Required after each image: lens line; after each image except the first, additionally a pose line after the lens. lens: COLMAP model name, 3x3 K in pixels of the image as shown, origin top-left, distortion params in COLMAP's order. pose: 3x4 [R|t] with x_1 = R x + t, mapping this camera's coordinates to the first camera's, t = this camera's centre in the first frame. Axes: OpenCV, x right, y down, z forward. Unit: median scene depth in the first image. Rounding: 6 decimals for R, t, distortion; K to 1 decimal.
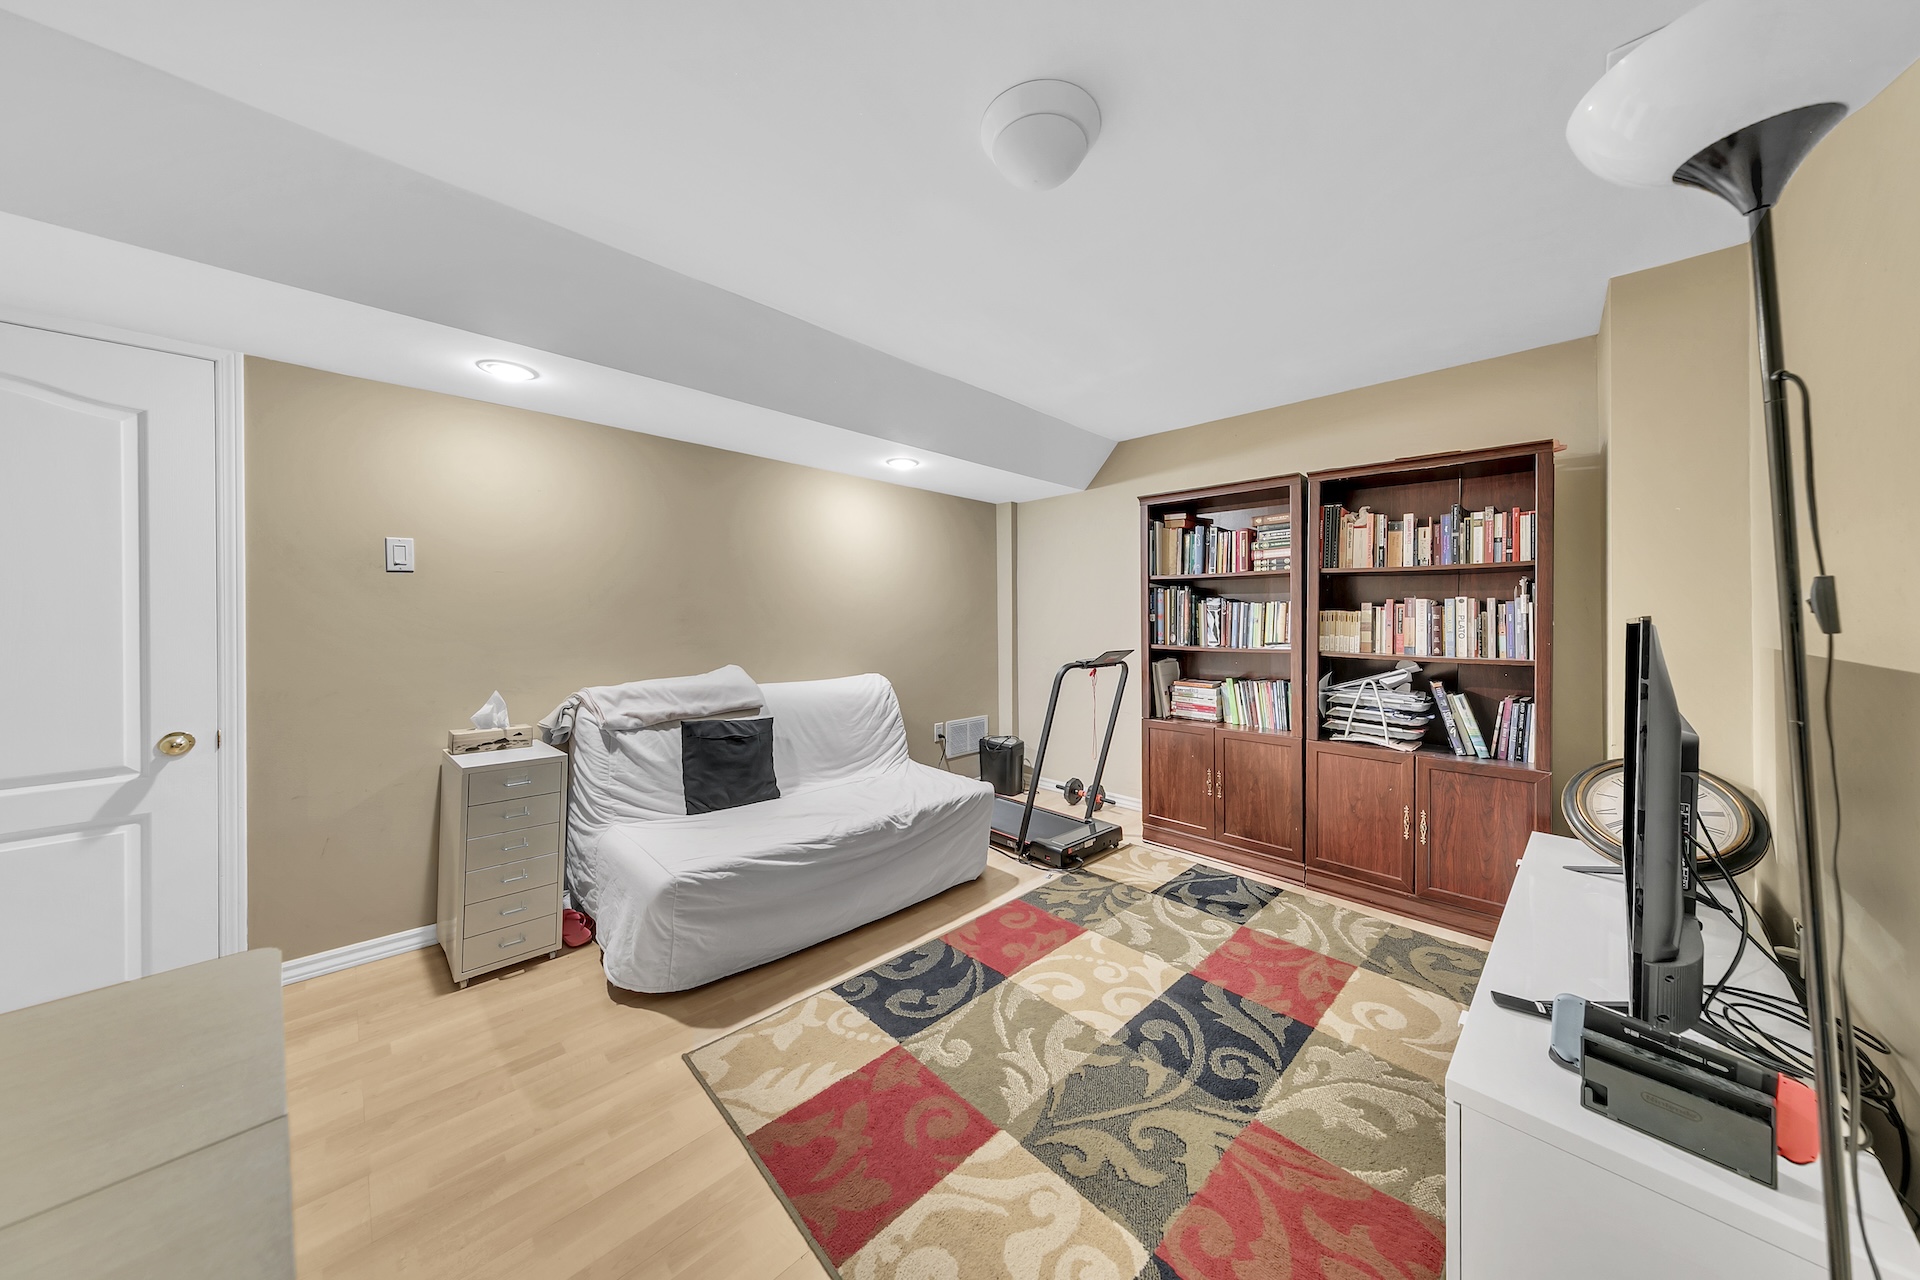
lens RADIAL K [[618.6, 0, 967.5], [0, 618.6, 612.5], [0, 0, 1]] dist [0.007334, -0.000256]
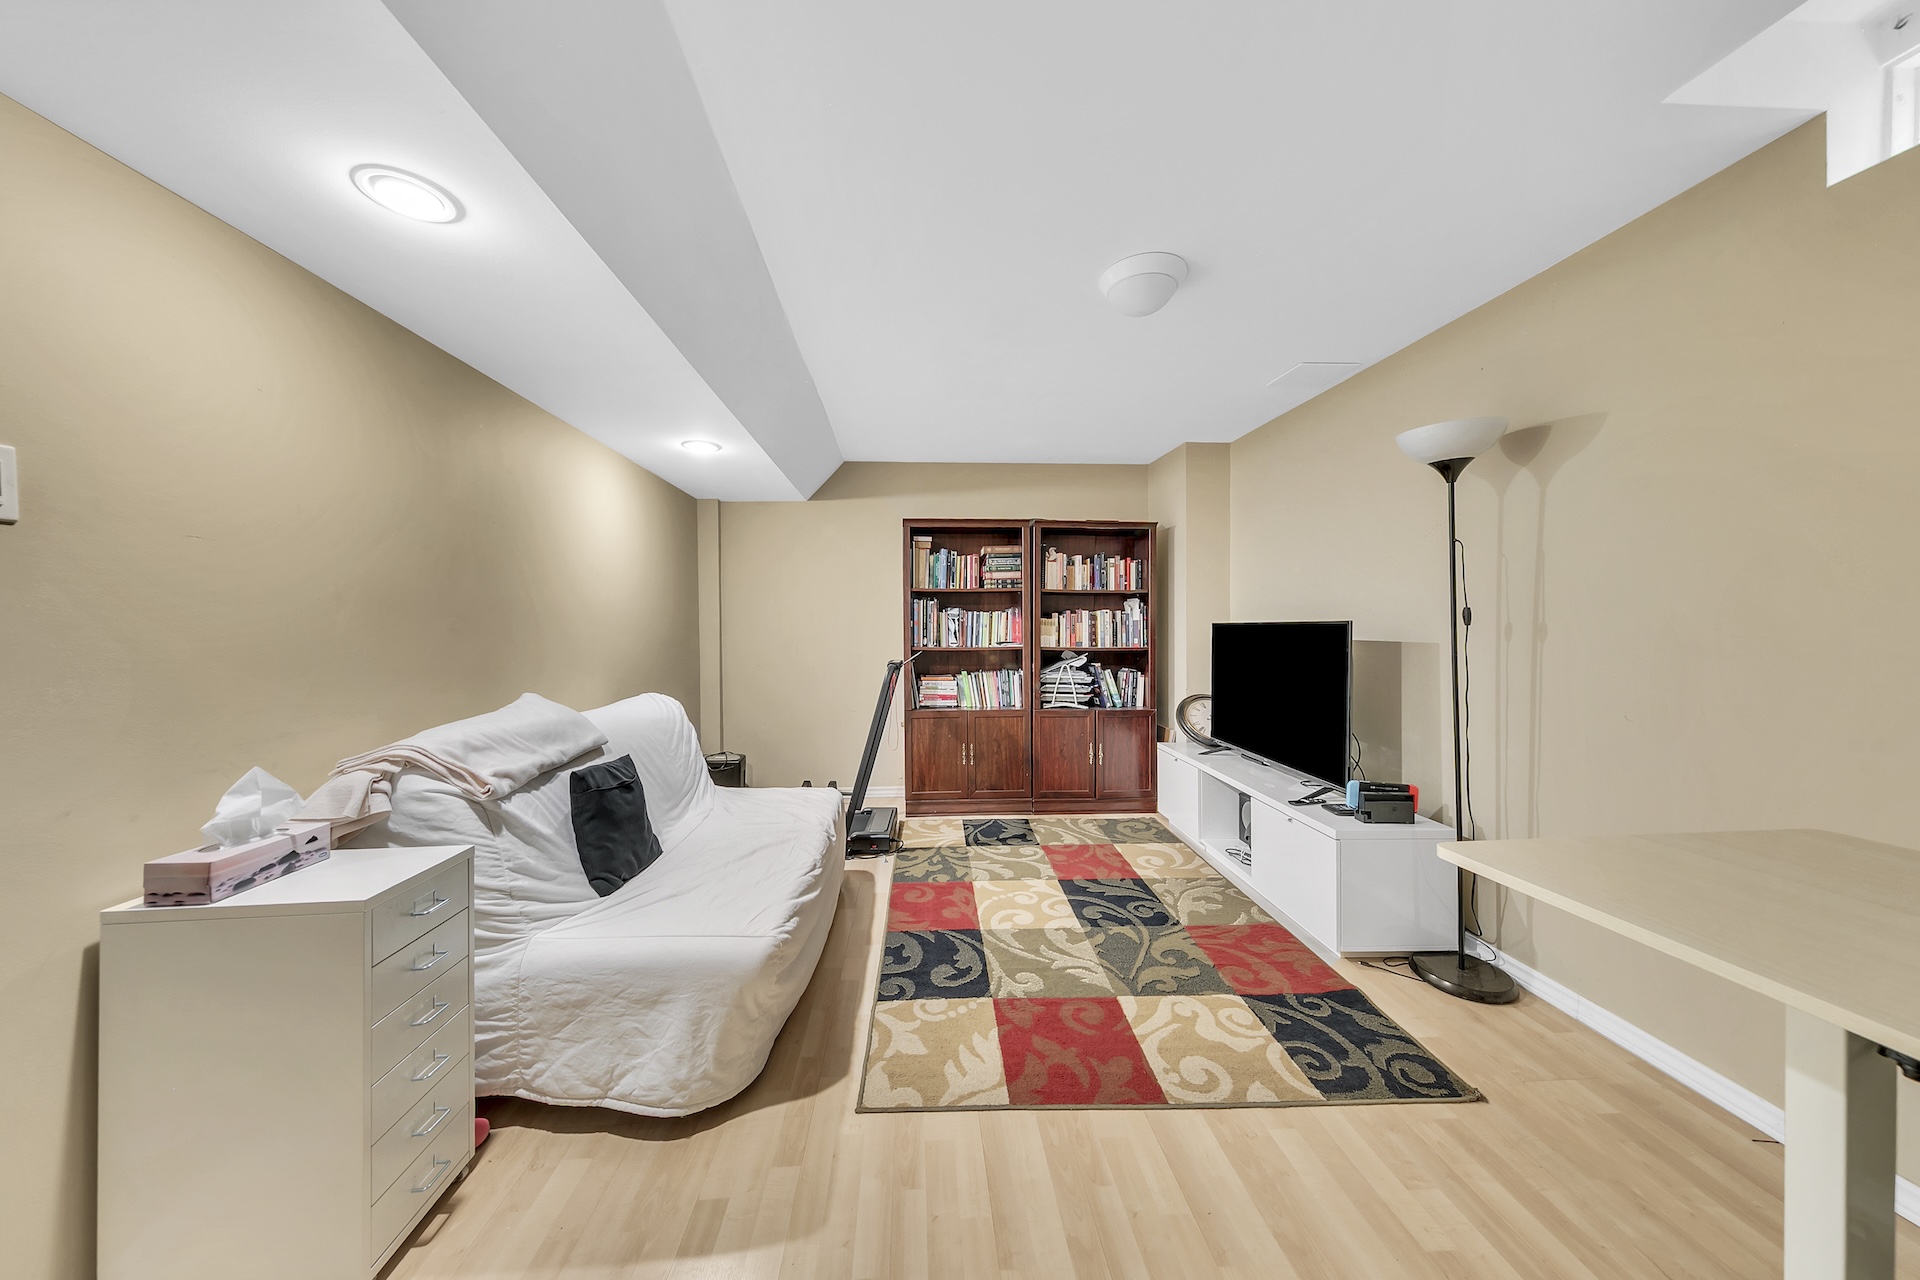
lens RADIAL K [[618.6, 0, 960.7], [0, 618.6, 630.3], [0, 0, 1]] dist [0.007334, -0.000256]
pose [[0.678293, -0.011292, 0.734705, -0.696103], [-0.000047, 0.999881, 0.015411, 0.003733], [-0.734791, -0.010488, 0.678212, 0.200648]]
